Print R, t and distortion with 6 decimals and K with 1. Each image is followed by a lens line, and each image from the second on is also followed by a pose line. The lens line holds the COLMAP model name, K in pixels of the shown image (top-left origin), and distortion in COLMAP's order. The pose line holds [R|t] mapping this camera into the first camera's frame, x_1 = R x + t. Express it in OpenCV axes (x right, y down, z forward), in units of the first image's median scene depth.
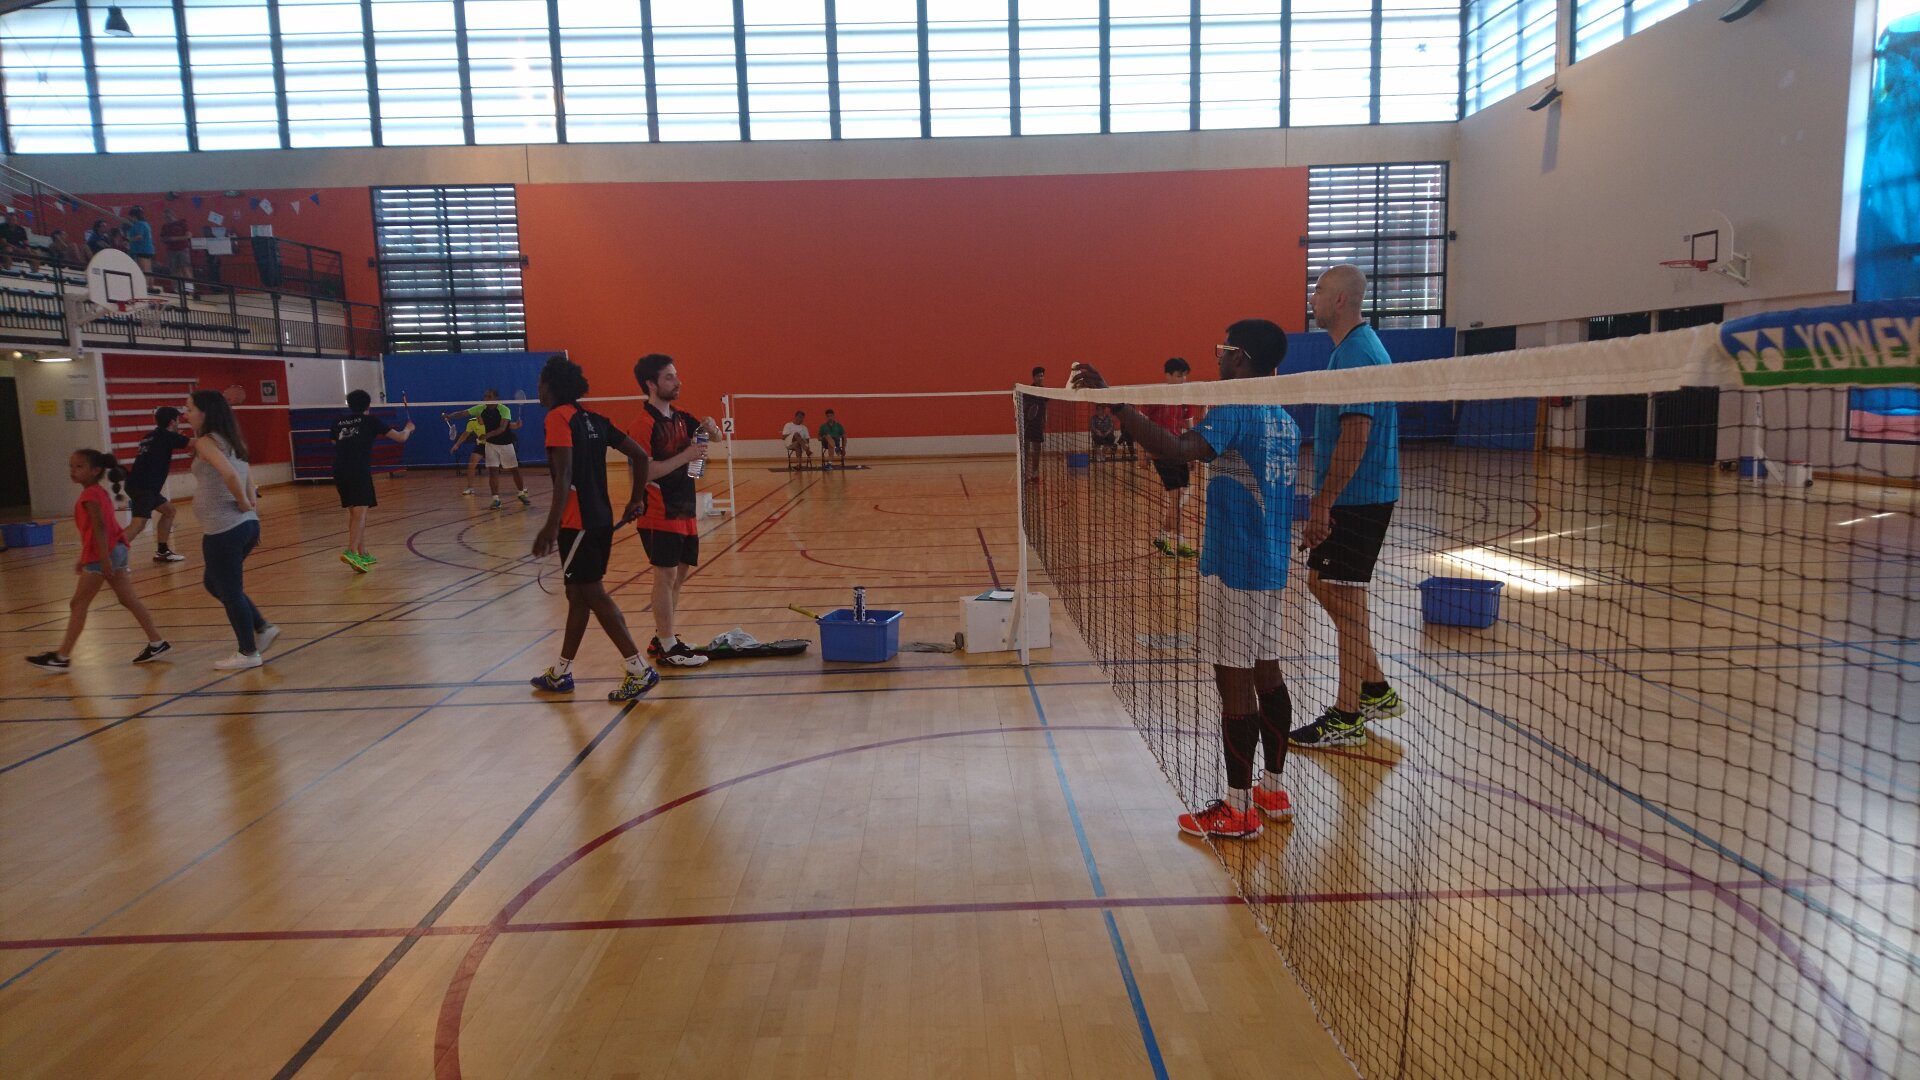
lens RADIAL K [[1227.1, 0, 960.0], [0, 1227.1, 540.0], [0, 0, 1]] dist [0.072008, -0.001577]
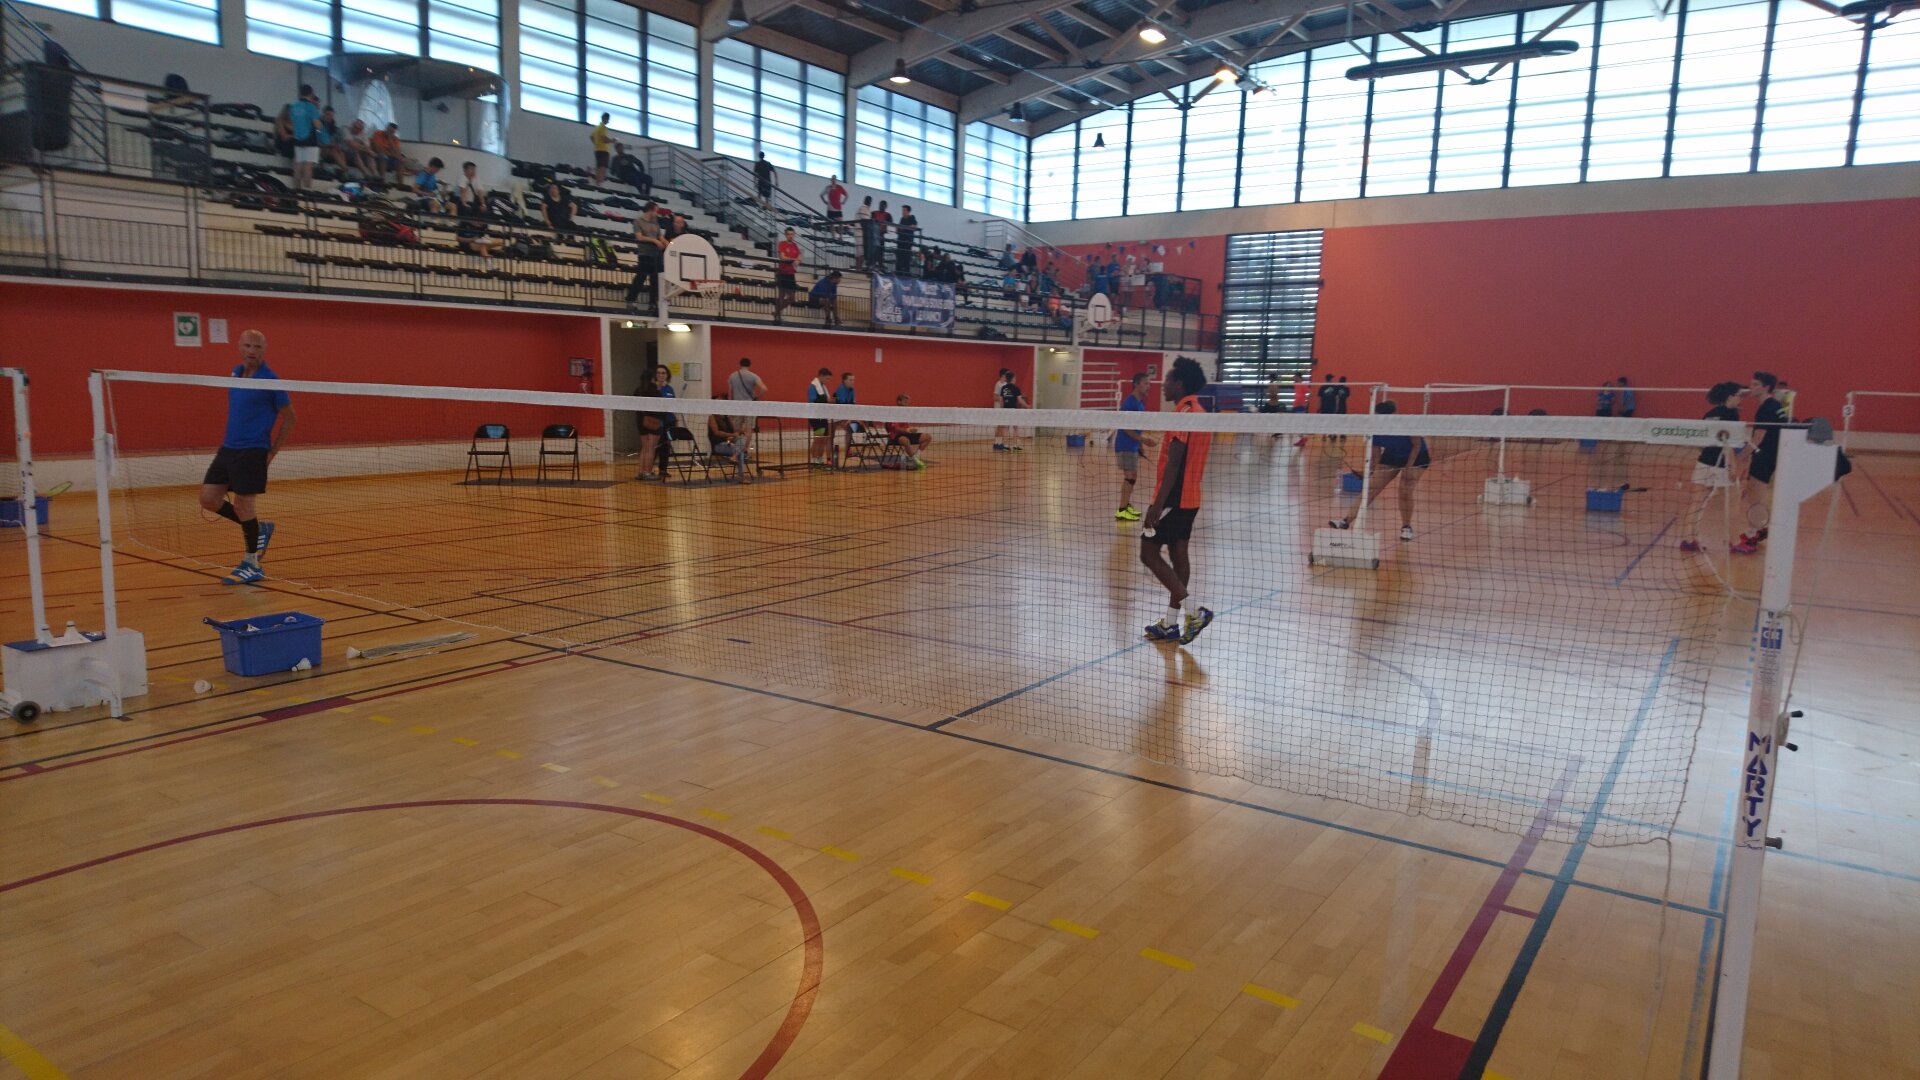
lens RADIAL K [[1227.1, 0, 960.0], [0, 1227.1, 540.0], [0, 0, 1]] dist [0.072008, -0.001577]
pose [[0.816514, 0.115148, -0.565725, 0.136031], [-0.111379, 0.992918, 0.041344, 0.048299], [0.566479, 0.029252, 0.823557, -0.364424]]
